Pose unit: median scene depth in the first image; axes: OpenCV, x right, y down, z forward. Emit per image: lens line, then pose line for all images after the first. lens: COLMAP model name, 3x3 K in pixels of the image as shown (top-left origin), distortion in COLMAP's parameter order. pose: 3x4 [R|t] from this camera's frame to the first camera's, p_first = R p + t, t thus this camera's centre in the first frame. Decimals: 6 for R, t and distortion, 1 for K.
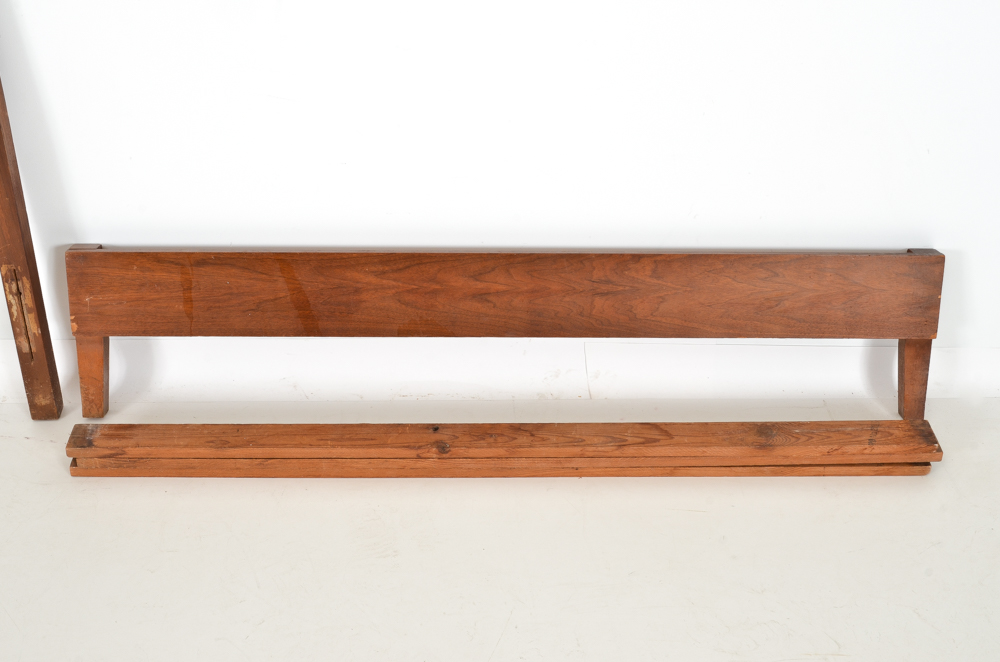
lens RADIAL K [[1294.3, 0, 506.8], [0, 1294.3, 323.8], [0, 0, 1]] dist [-0.037804, 0.000000]
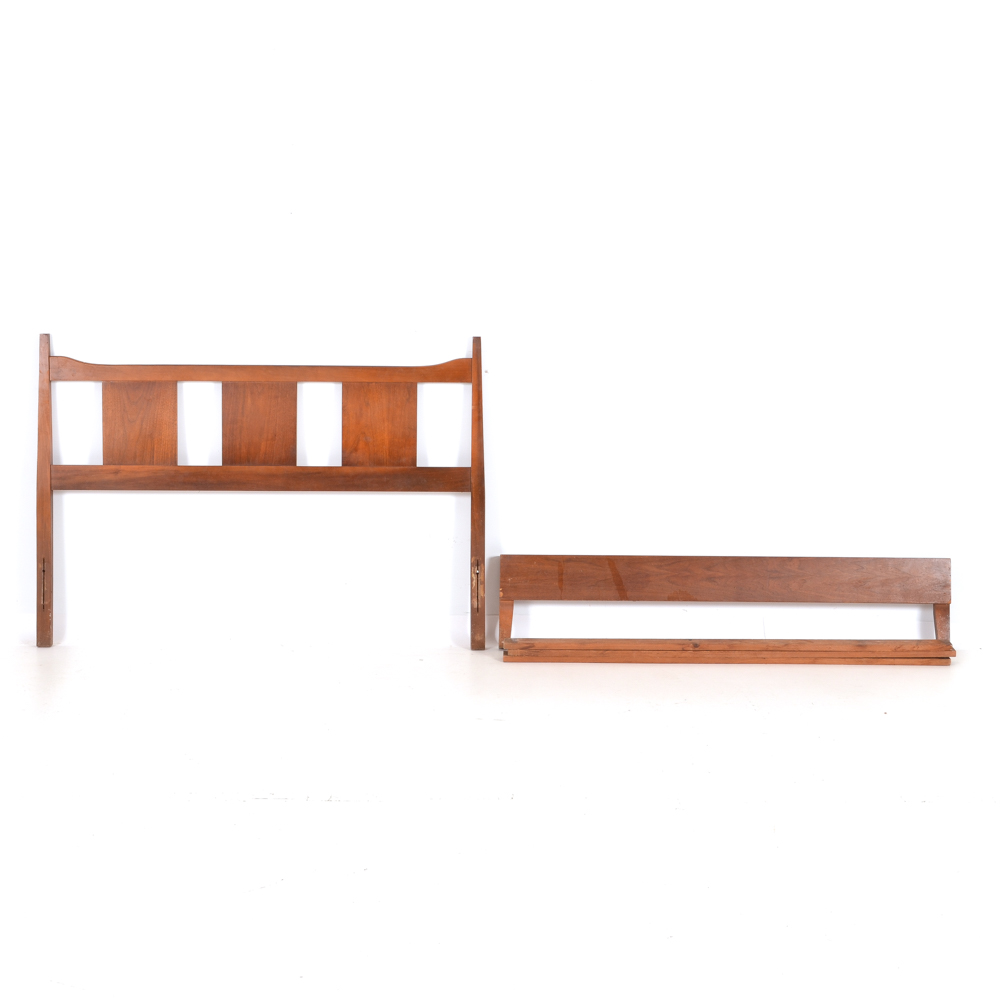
lens RADIAL K [[2008.7, 0, 493.8], [0, 2008.7, 495.4], [0, 0, 1]] dist [-0.096085, 0.000000]
pose [[0.999196, -0.008703, -0.039138, -0.227556], [-0.007731, 0.916016, -0.401068, 1.079111], [0.039341, 0.401048, 0.915212, -1.826742]]
